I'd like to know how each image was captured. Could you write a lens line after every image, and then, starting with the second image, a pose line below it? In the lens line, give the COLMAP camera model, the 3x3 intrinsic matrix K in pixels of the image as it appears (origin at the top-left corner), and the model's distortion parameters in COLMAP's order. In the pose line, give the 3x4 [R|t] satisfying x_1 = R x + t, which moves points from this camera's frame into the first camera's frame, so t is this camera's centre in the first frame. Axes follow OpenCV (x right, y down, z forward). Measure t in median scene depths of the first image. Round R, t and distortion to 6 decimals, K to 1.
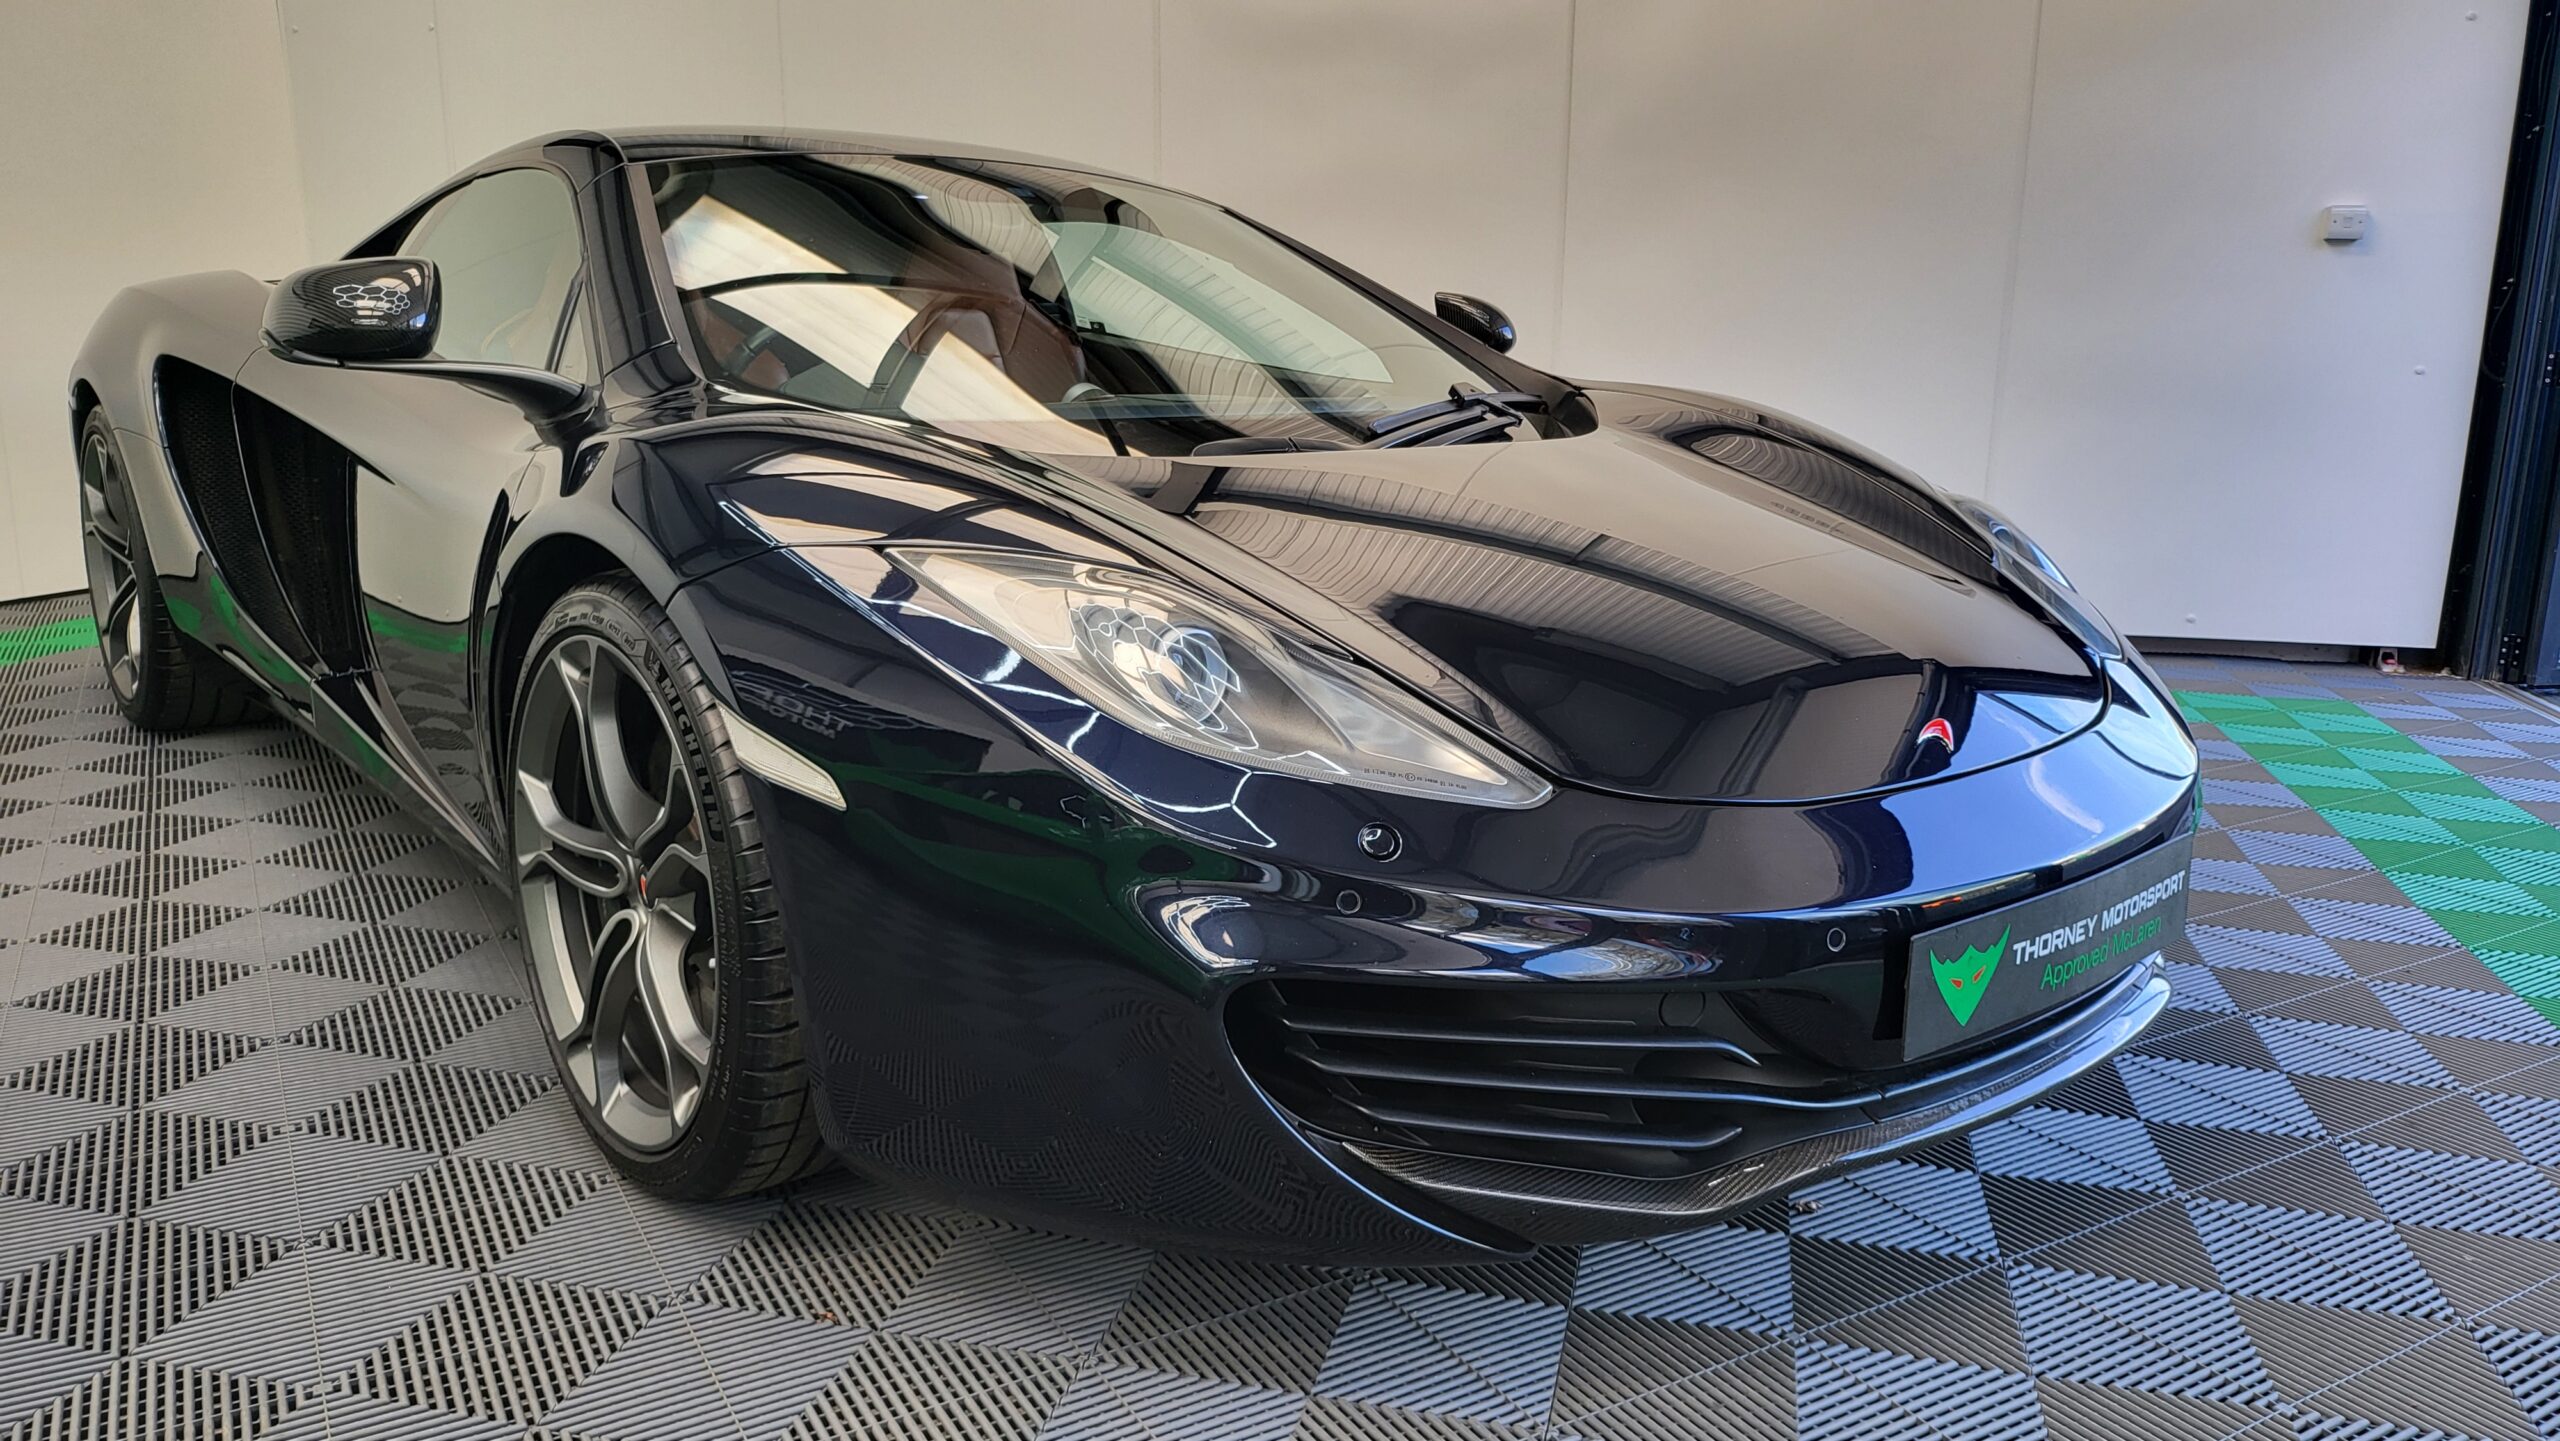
lens RADIAL K [[1770.4, 0, 1307.8], [0, 1770.4, 680.7], [0, 0, 1]] dist [0.059202, -0.054328]
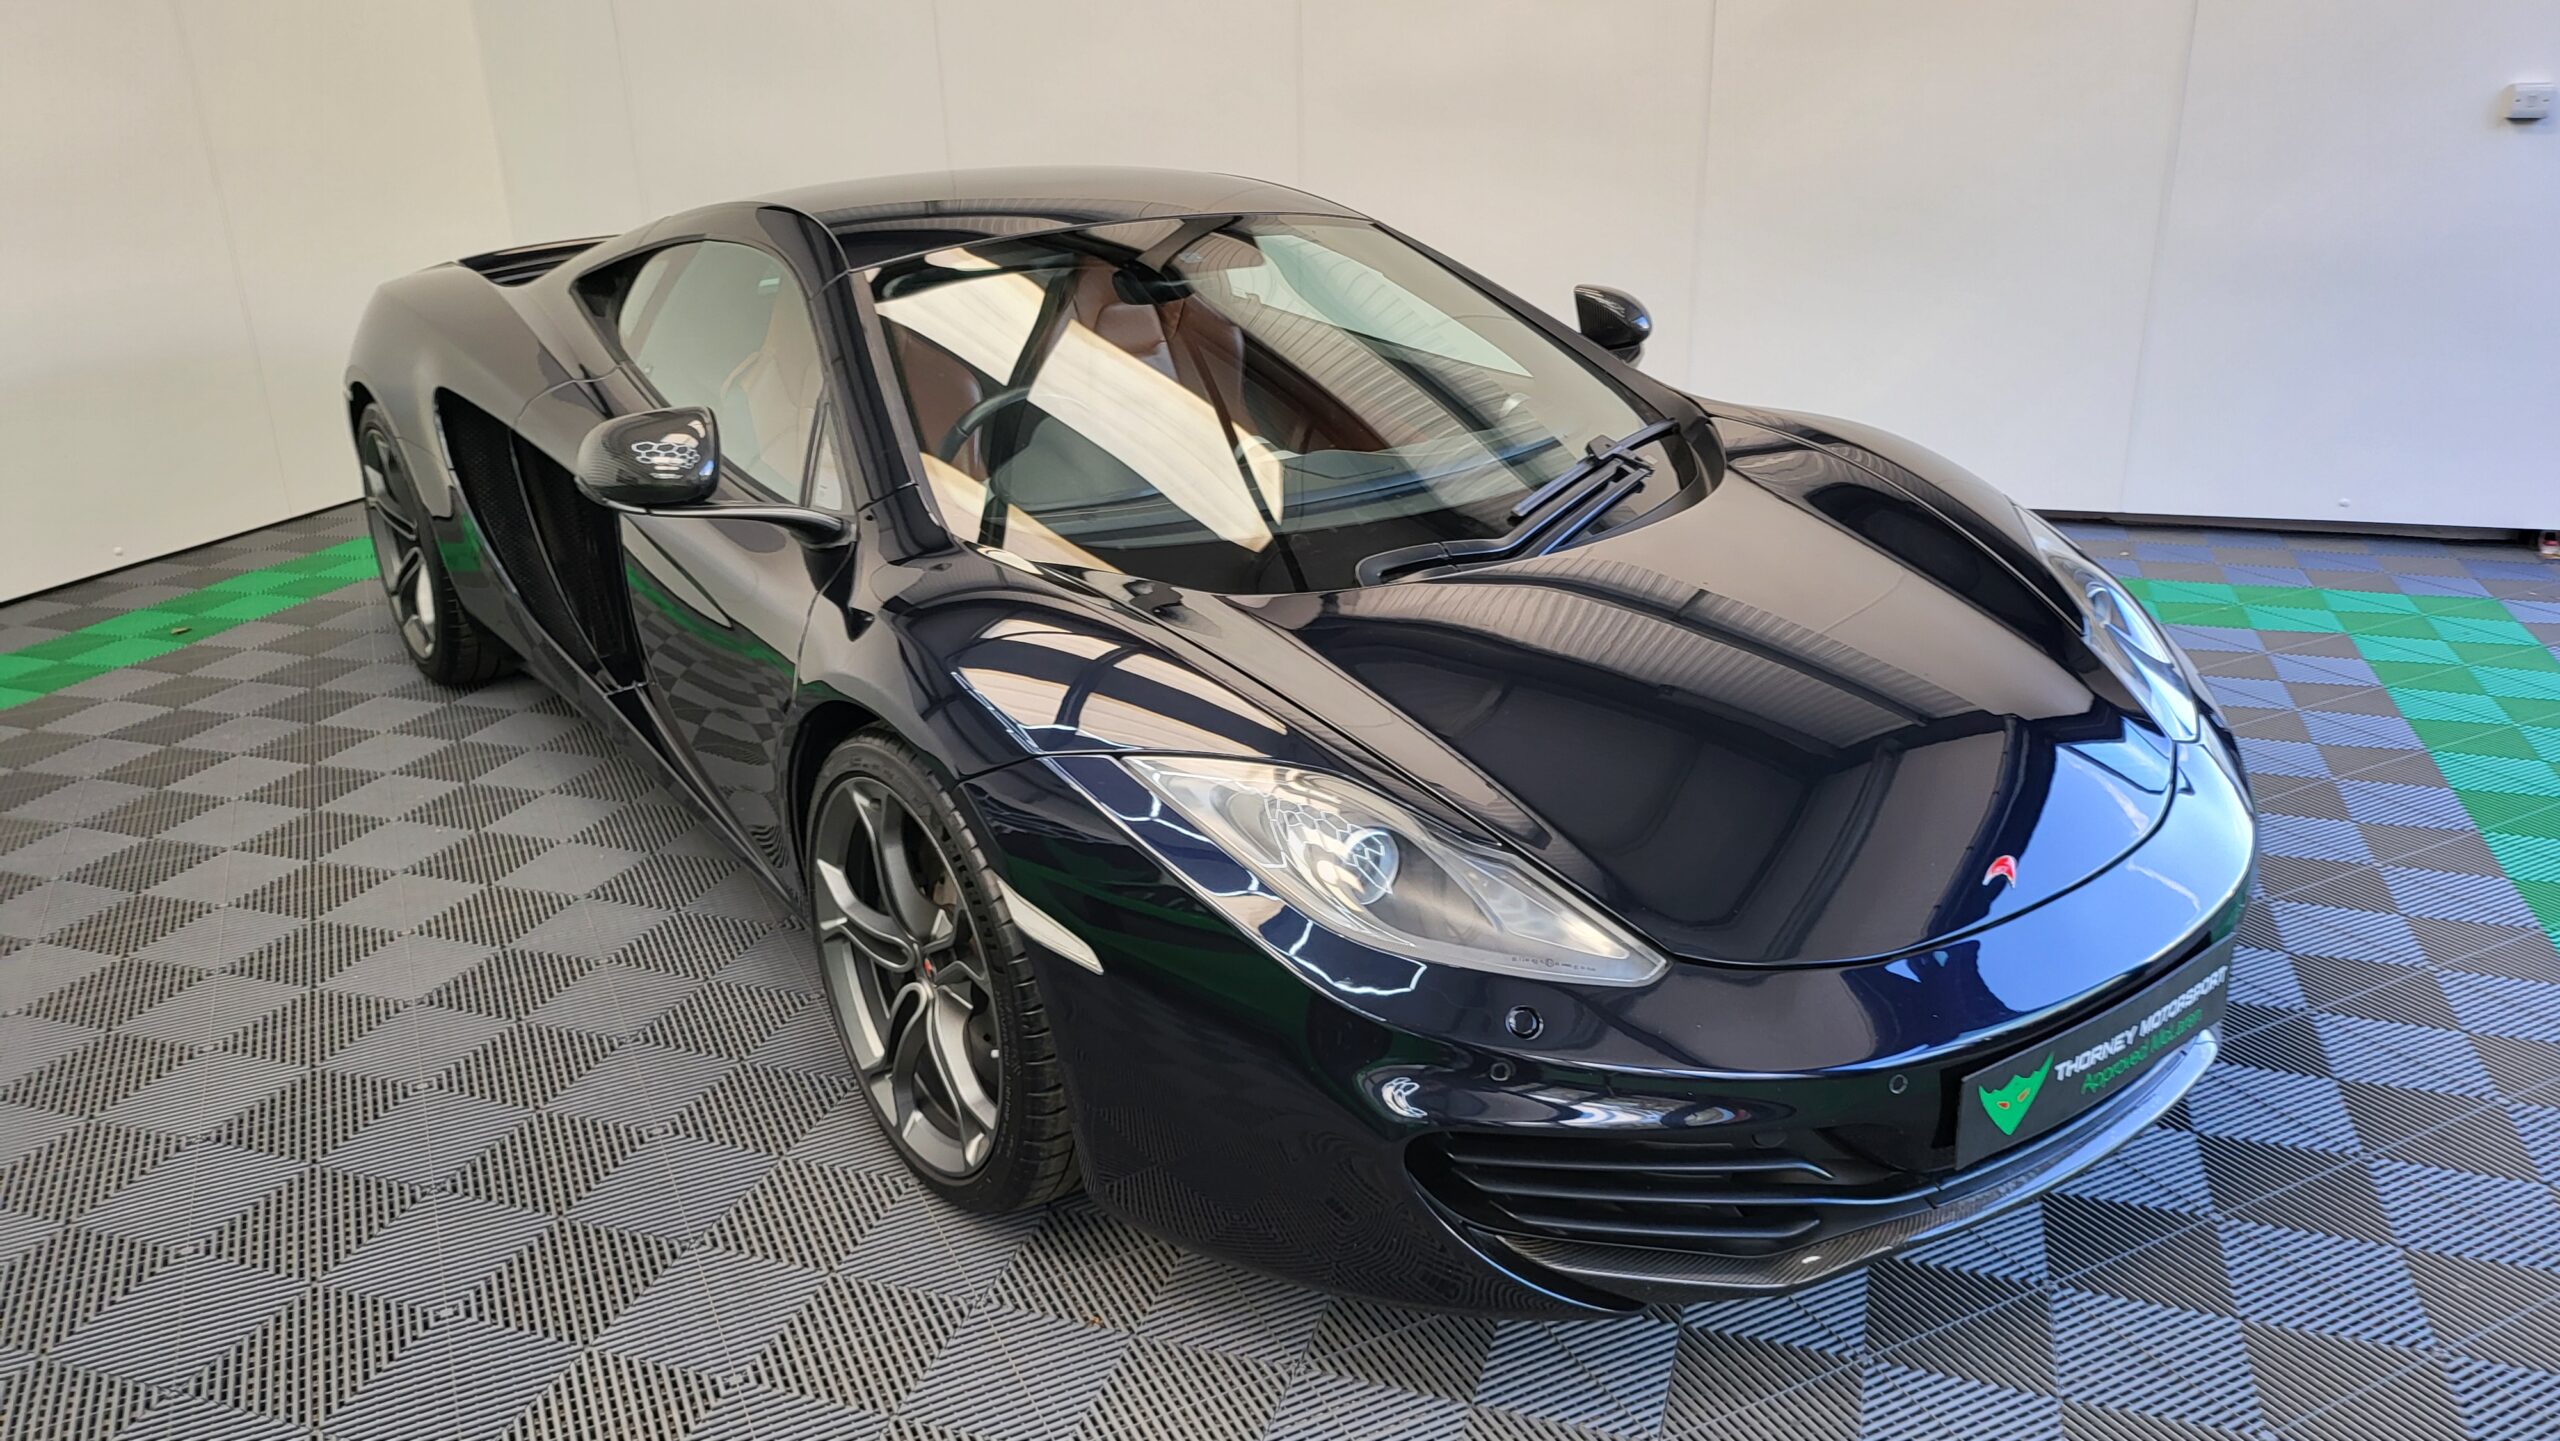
lens RADIAL K [[1777.2, 0, 1271.6], [0, 1777.2, 705.6], [0, 0, 1]] dist [0.056417, -0.053180]
pose [[0.995070, -0.010393, -0.098632, -0.008540], [0.024447, 0.989512, 0.142367, -0.249595], [0.096117, -0.144077, 0.984887, -0.187169]]
